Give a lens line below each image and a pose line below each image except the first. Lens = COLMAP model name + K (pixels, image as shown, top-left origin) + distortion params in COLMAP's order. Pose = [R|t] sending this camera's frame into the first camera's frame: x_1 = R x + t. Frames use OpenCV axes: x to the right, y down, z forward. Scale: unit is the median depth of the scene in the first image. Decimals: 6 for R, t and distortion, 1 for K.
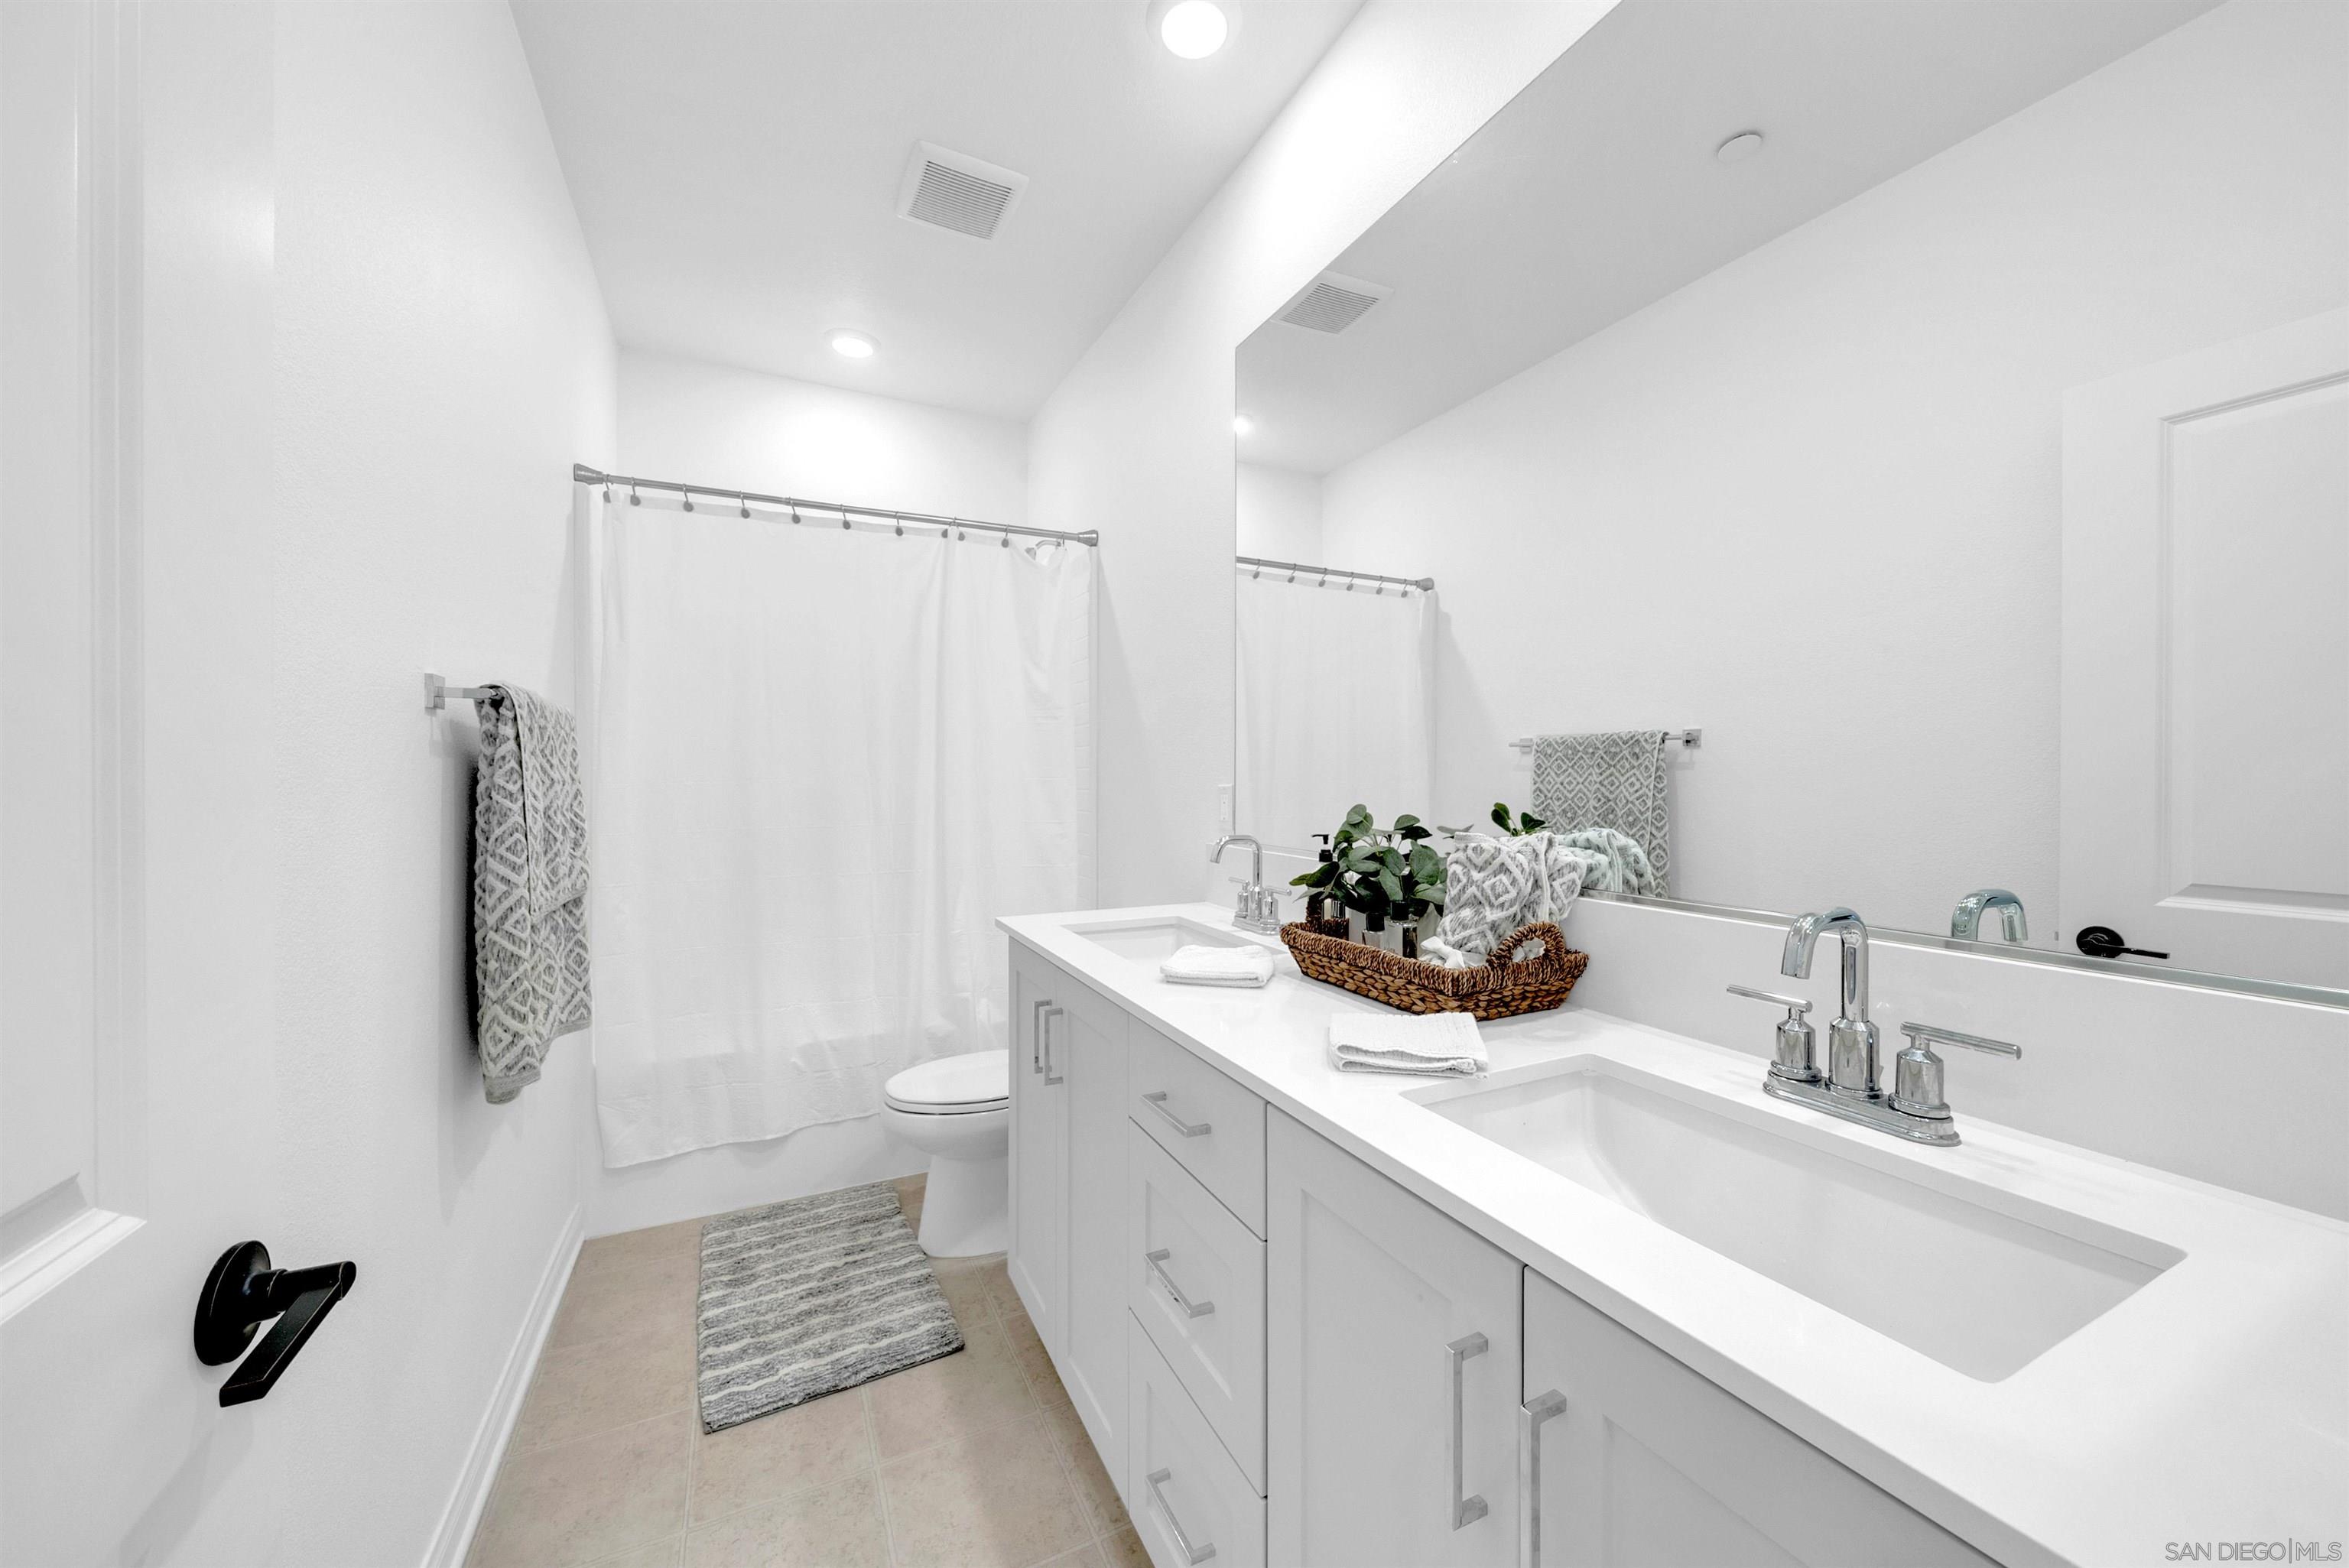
lens RADIAL K [[871.6, 0, 1170.4], [0, 871.6, 774.9], [0, 0, 1]] dist [-0.000733, 0.000206]
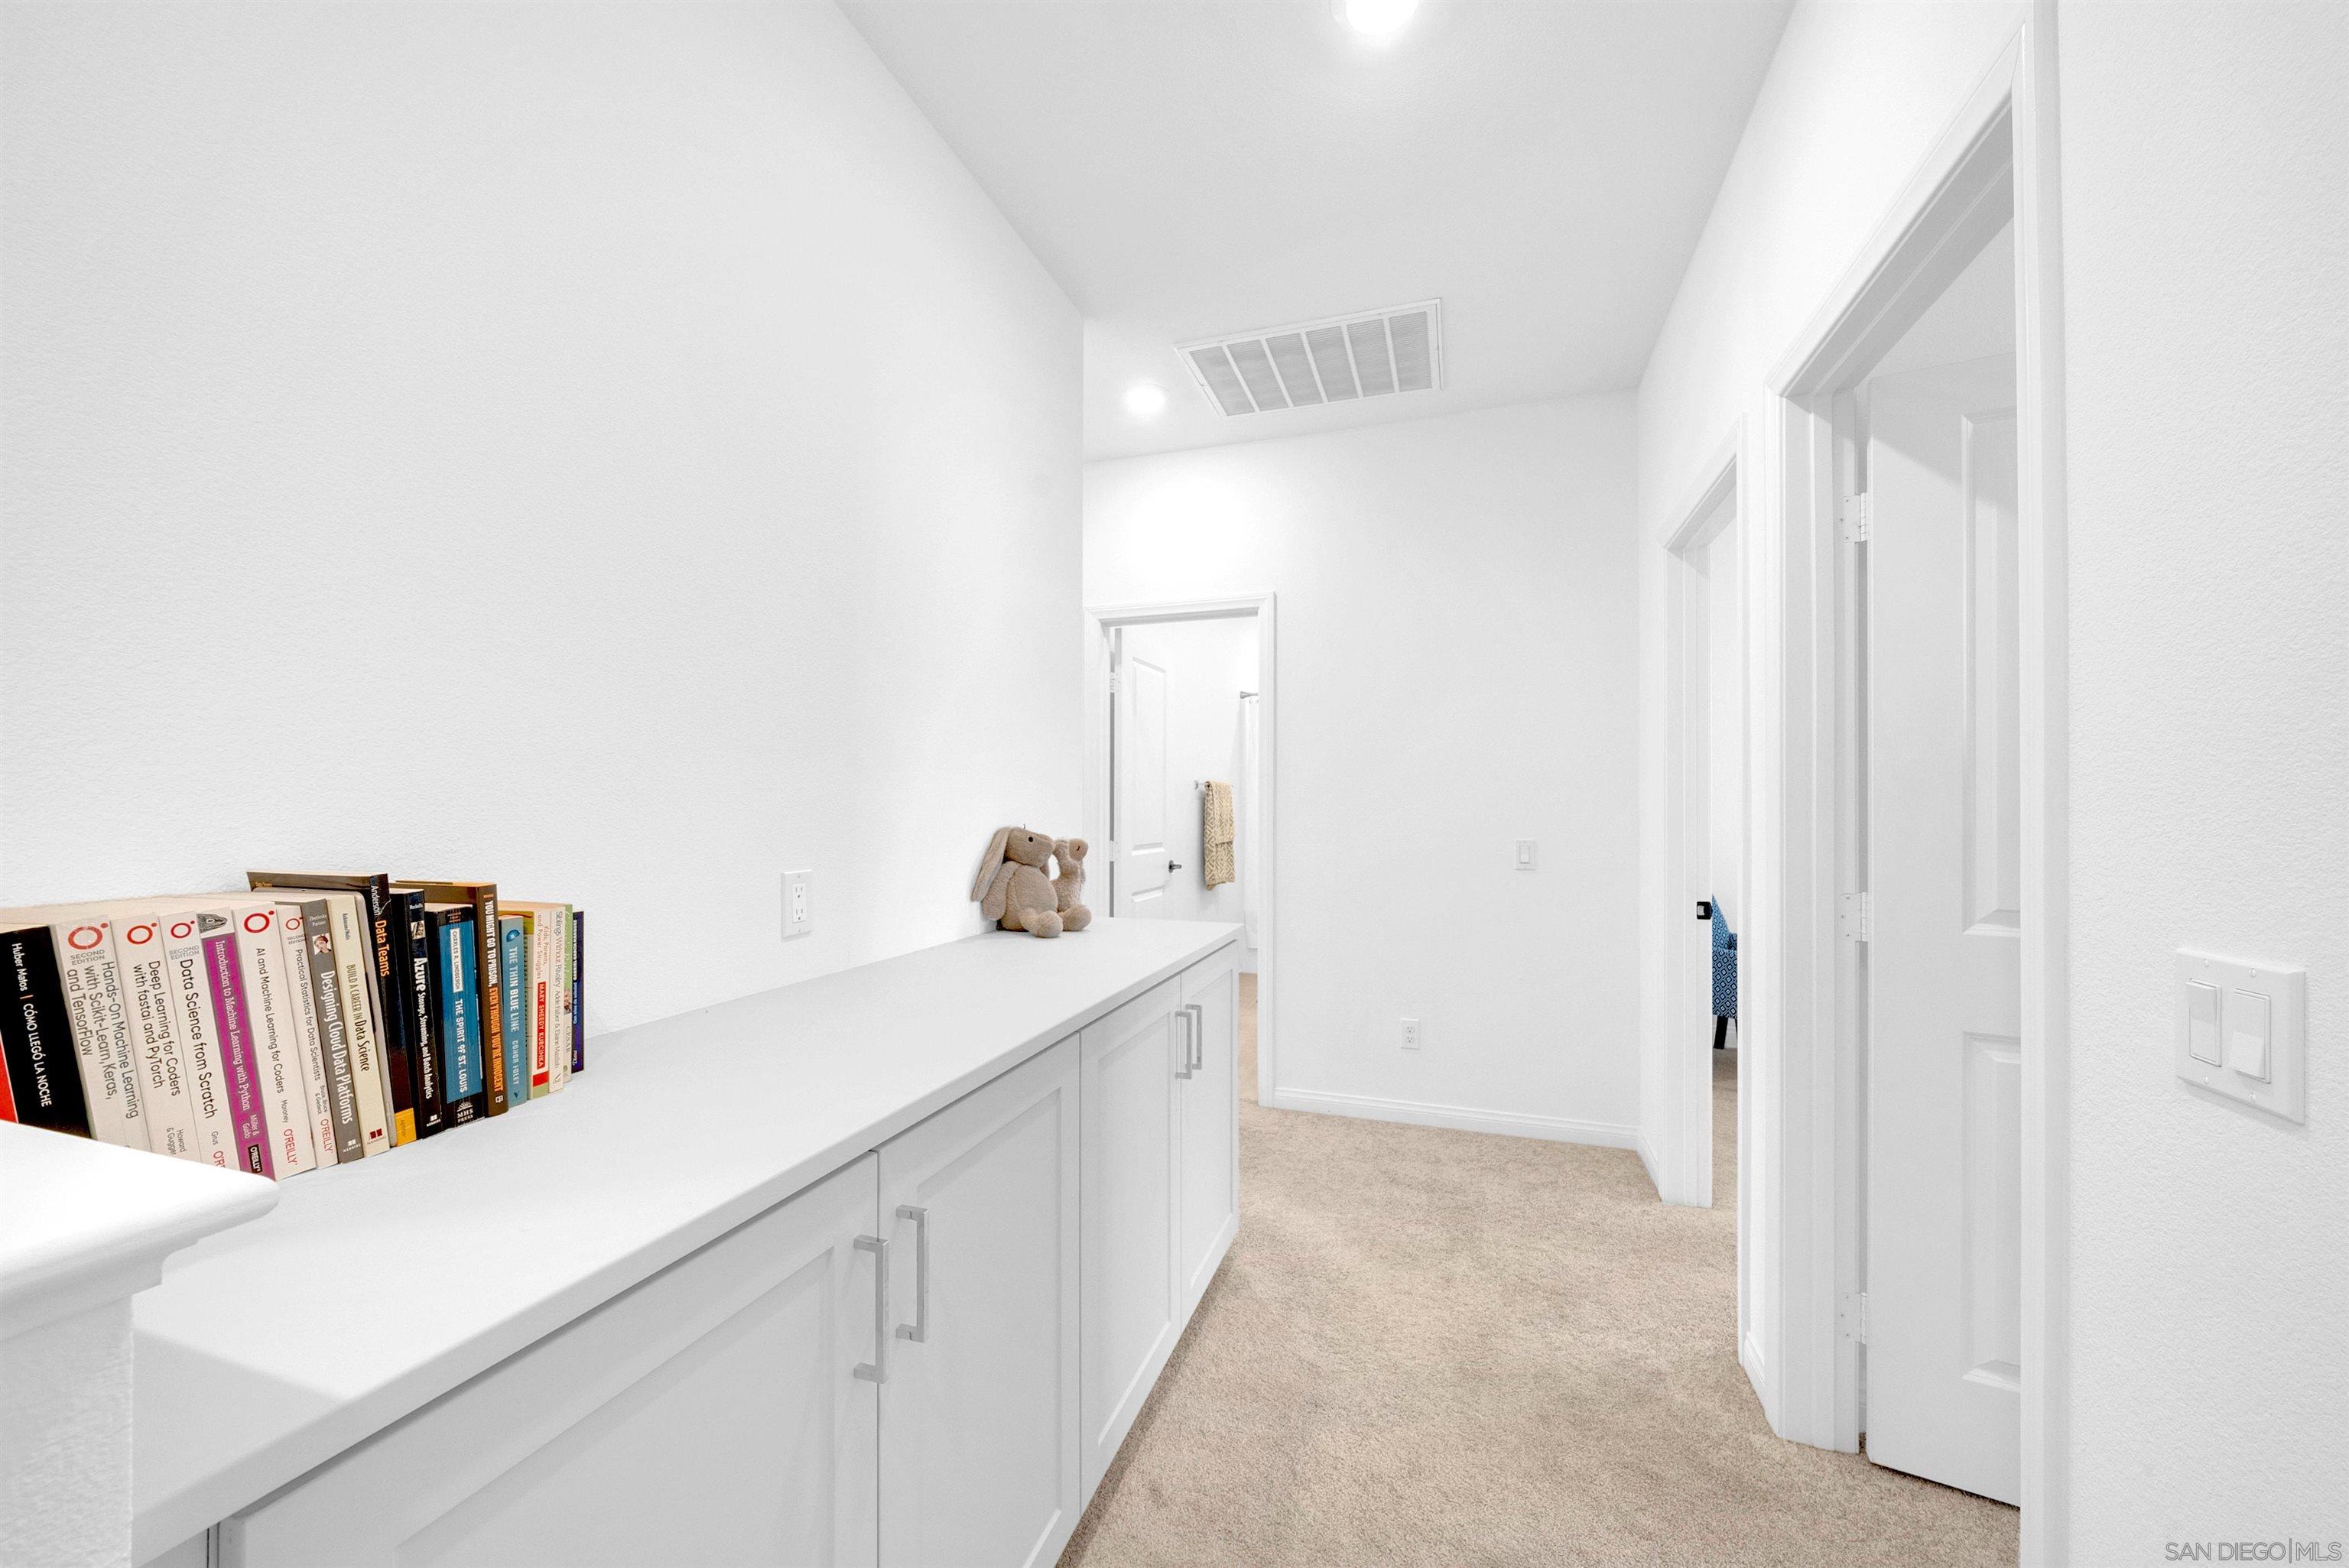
lens RADIAL K [[871.6, 0, 1170.4], [0, 871.6, 774.9], [0, 0, 1]] dist [-0.000733, 0.000206]
pose [[0.717857, -0.017775, -0.695963, 1.646567], [-0.008202, 0.999389, -0.033984, 0.002440], [0.696142, 0.030104, 0.717273, -1.736437]]
